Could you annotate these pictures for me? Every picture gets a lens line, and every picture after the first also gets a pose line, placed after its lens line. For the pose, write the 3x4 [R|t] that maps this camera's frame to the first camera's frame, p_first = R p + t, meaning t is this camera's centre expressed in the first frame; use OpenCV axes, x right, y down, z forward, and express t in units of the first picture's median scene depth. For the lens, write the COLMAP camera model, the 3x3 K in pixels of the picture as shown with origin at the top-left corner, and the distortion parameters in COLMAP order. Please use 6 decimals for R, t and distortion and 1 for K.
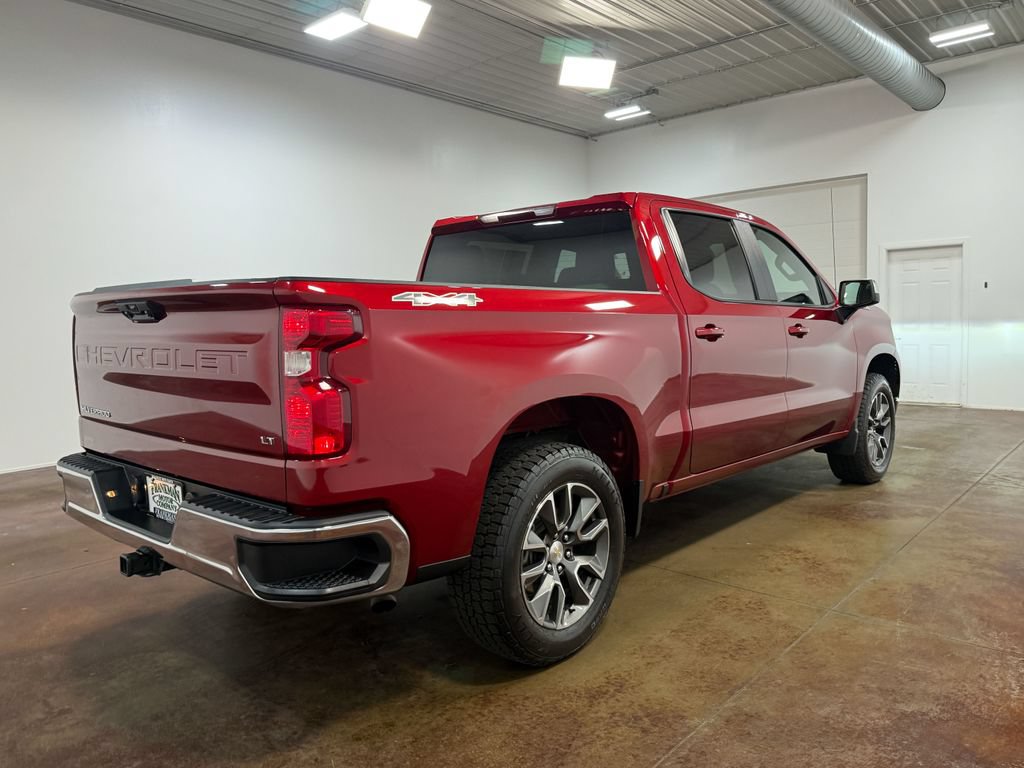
lens RADIAL K [[758.9, 0, 510.8], [0, 758.9, 380.8], [0, 0, 1]] dist [0.076589, -0.099413]
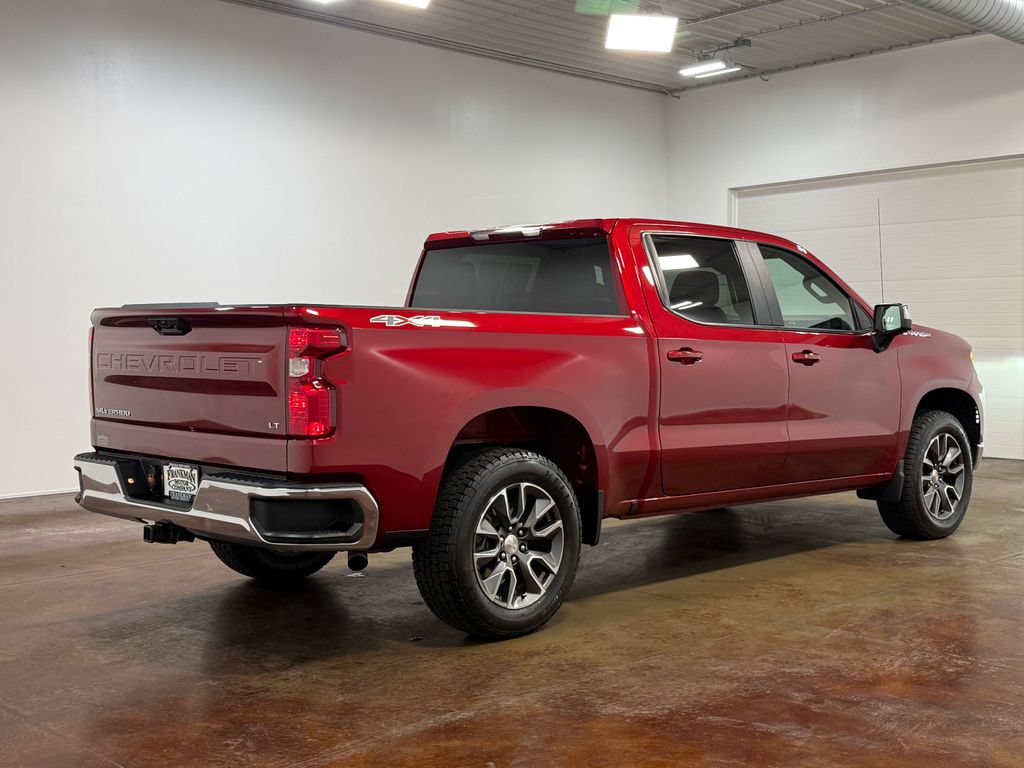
lens RADIAL K [[1266.0, 0, 504.7], [0, 1266.0, 394.2], [0, 0, 1]] dist [0.086422, -0.007139]
pose [[0.996958, 0.024178, -0.074091, 0.183744], [-0.026922, 0.998979, -0.036272, 0.070277], [0.073138, 0.038157, 0.996592, -0.884634]]
